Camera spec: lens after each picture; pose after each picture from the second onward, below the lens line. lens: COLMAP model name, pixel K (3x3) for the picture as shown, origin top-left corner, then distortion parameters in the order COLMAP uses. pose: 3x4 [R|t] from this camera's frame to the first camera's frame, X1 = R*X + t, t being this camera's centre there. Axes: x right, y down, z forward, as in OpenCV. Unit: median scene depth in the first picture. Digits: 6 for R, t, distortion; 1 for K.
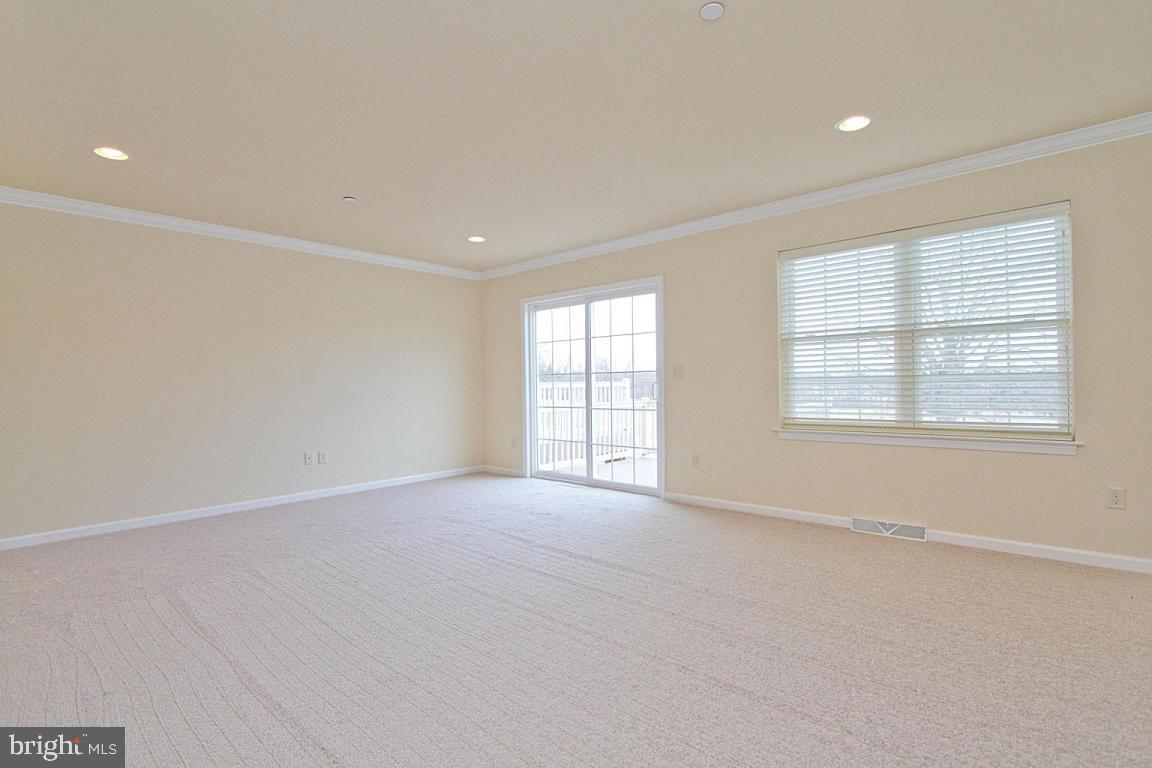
lens RADIAL K [[541.7, 0, 568.7], [0, 541.7, 383.2], [0, 0, 1]] dist [-0.020493, 0.001772]
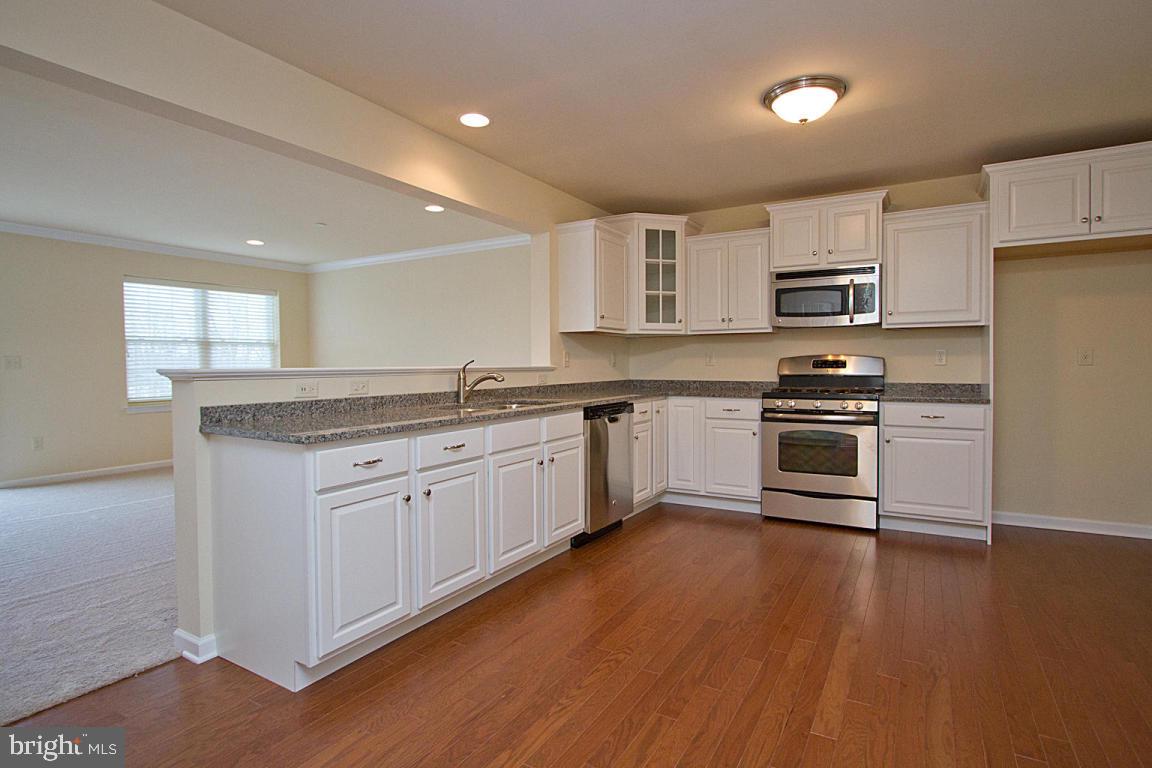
lens RADIAL K [[596.9, 0, 585.8], [0, 596.9, 380.0], [0, 0, 1]] dist [-0.016451, 0.001595]
pose [[-0.219691, -0.019795, 0.975369, -1.168977], [-0.004952, 0.999804, 0.019176, -0.014684], [-0.975557, -0.000617, -0.219746, 0.180478]]
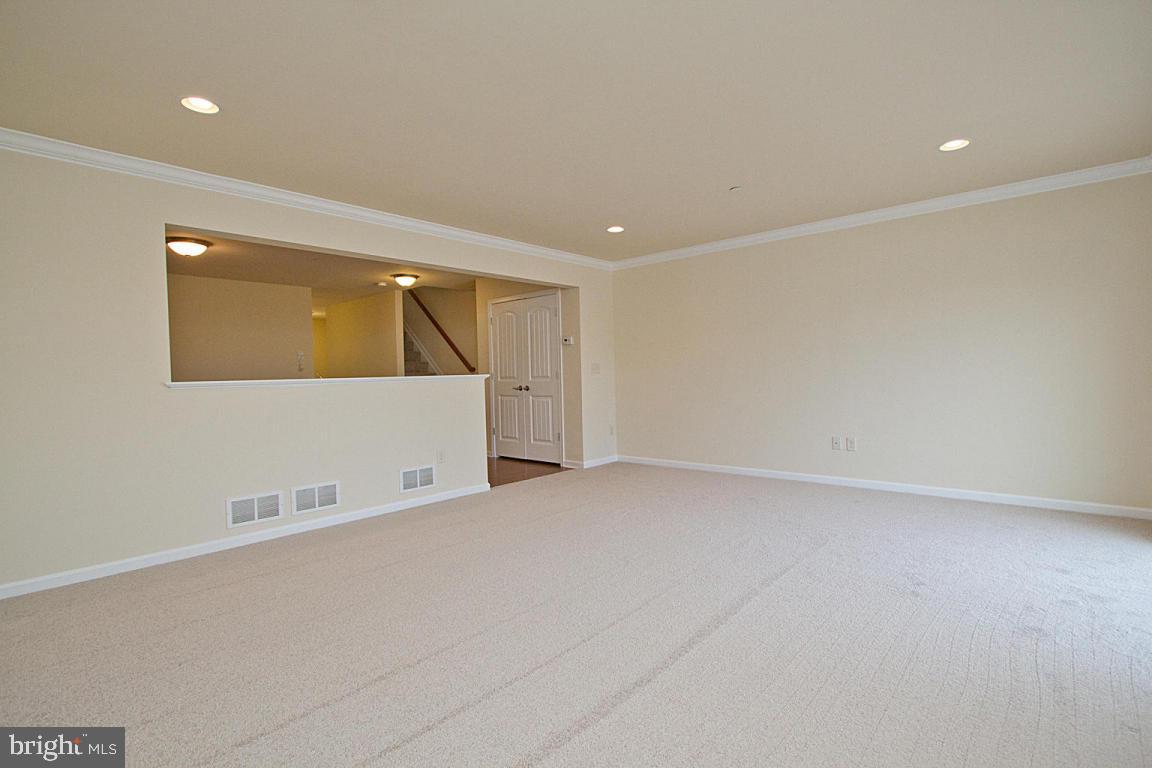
lens RADIAL K [[541.7, 0, 580.8], [0, 541.7, 387.1], [0, 0, 1]] dist [-0.020493, 0.001772]
pose [[0.009616, 0.025617, -0.999626, 0.546508], [0.038458, 0.998923, 0.025969, -0.009987], [0.999214, -0.038693, 0.008620, 0.562861]]
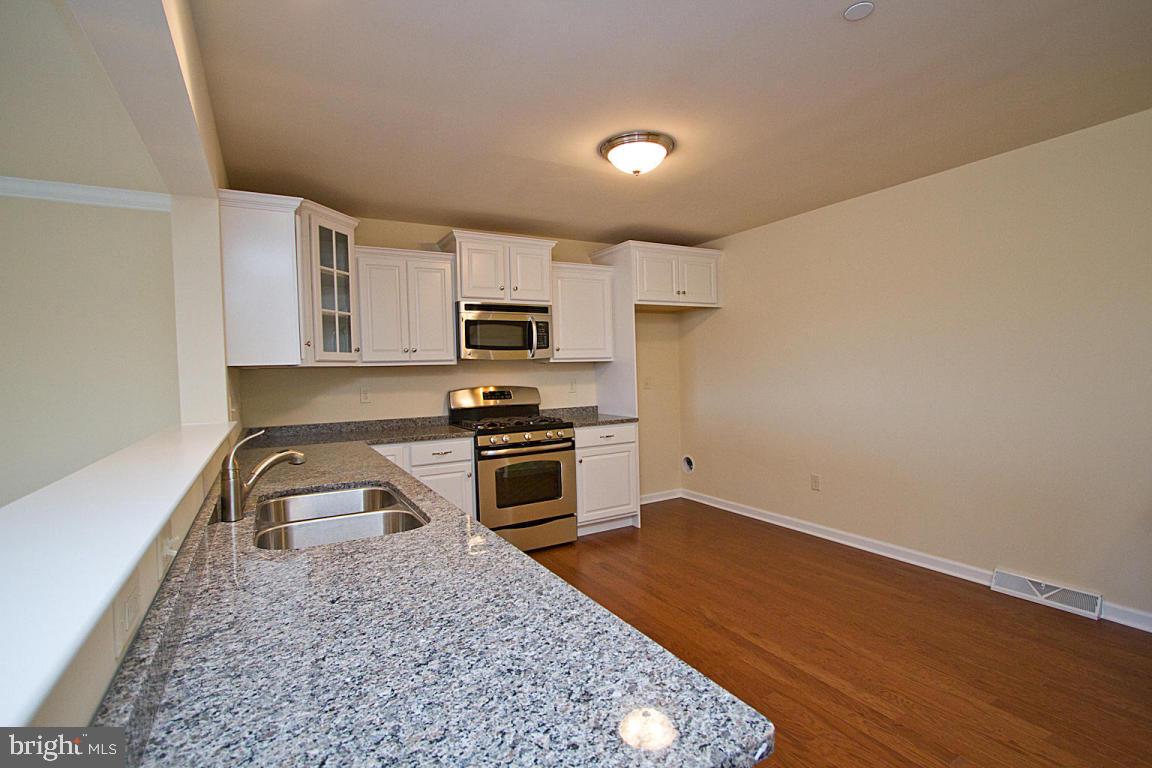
lens RADIAL K [[541.7, 0, 587.4], [0, 541.7, 385.7], [0, 0, 1]] dist [-0.020493, 0.001772]
pose [[-0.957945, 0.021123, 0.286173, -0.701672], [0.027348, 0.999468, 0.017775, -0.053869], [-0.285645, 0.024854, -0.958013, 0.423810]]
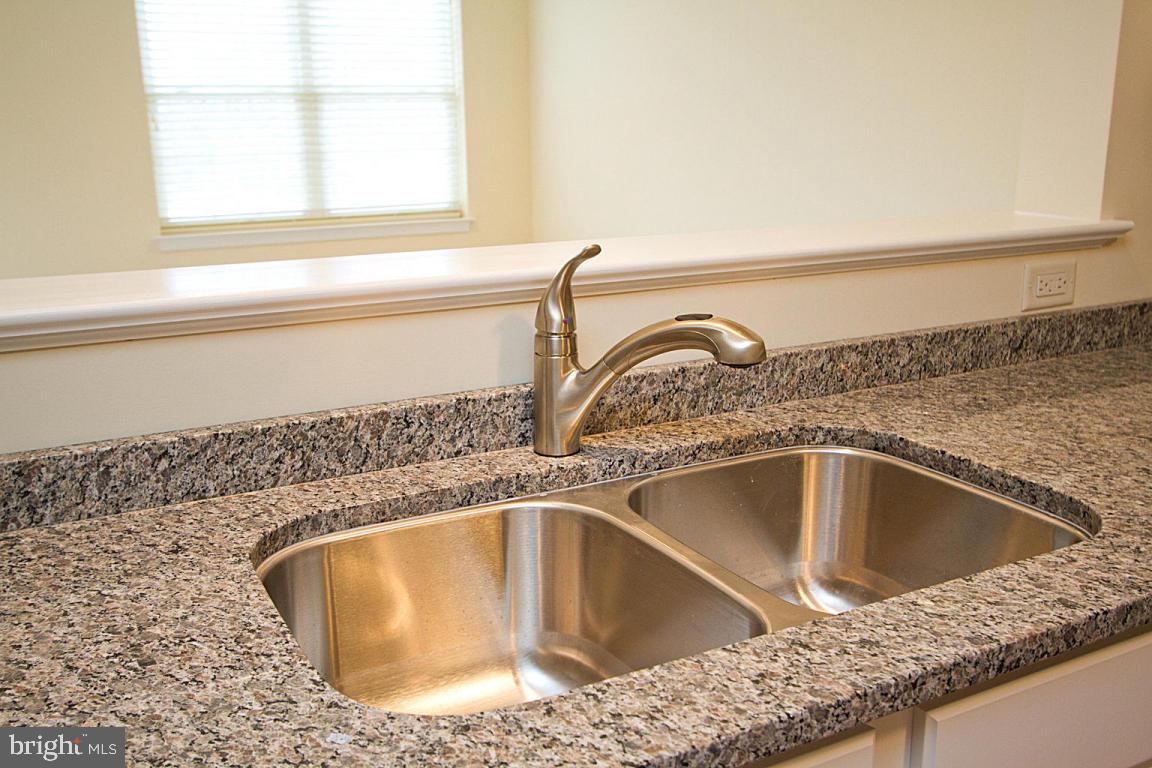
lens RADIAL K [[1086.2, 0, 576.5], [0, 1086.2, 385.2], [0, 0, 1]] dist [0.010439, 0.000000]
pose [[0.318566, -0.226848, 0.920356, -0.643803], [-0.004282, 0.970587, 0.240711, -0.053936], [-0.947891, -0.080623, 0.308225, 0.077115]]
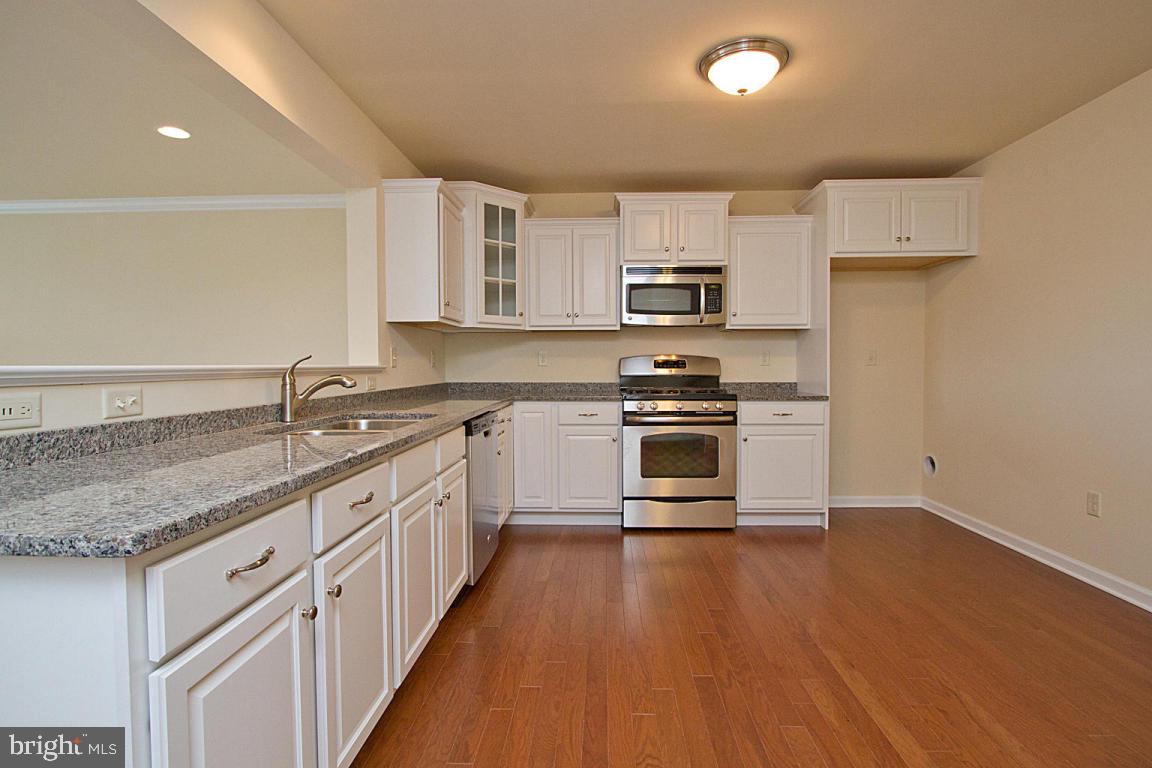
lens RADIAL K [[575.7, 0, 588.9], [0, 575.7, 384.1], [0, 0, 1]] dist [-0.015505, 0.001234]
pose [[-0.658738, -0.017562, 0.752168, -0.911990], [-0.001691, 0.999760, 0.021863, -0.011792], [-0.752371, 0.013130, -0.658609, 0.292844]]
